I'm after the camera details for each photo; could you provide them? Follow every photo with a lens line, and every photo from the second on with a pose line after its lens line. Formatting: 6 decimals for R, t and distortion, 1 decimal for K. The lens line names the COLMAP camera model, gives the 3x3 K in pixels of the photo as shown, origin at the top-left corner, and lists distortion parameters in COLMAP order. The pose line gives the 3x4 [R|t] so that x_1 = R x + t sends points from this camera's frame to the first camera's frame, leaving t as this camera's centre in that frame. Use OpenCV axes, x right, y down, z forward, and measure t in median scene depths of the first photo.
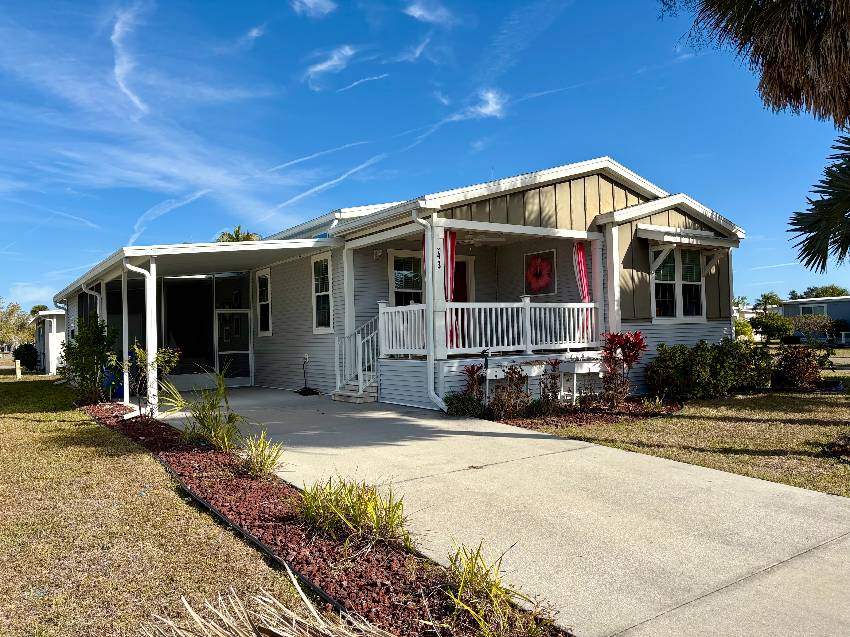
lens RADIAL K [[641.4, 0, 388.5], [0, 641.4, 316.4], [0, 0, 1]] dist [0.042294, -0.054741]
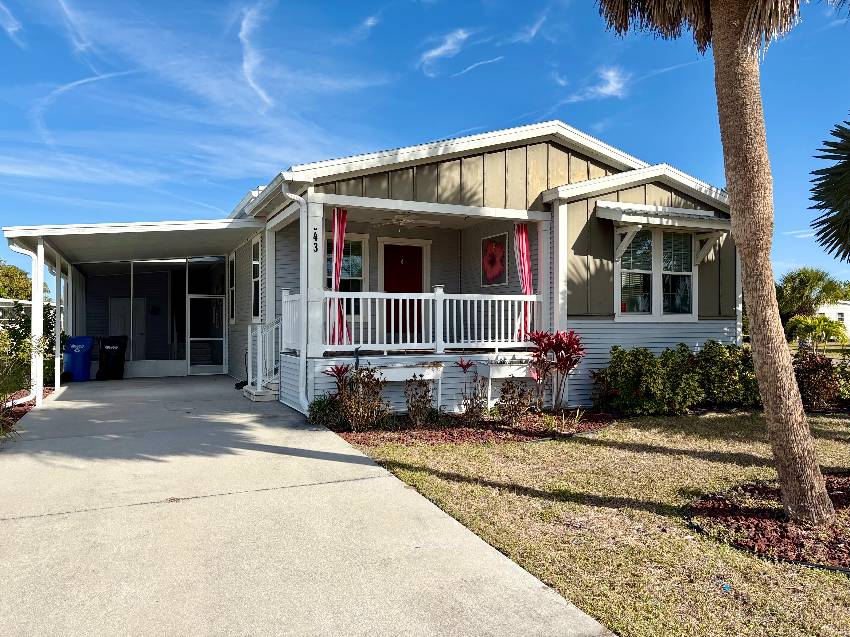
lens RADIAL K [[641.4, 0, 388.5], [0, 641.4, 316.4], [0, 0, 1]] dist [0.042294, -0.054741]
pose [[0.983948, 0.025376, -0.176640, 0.265949], [-0.022093, 0.999545, 0.020527, -0.005971], [0.177080, -0.016295, 0.984062, 0.129661]]
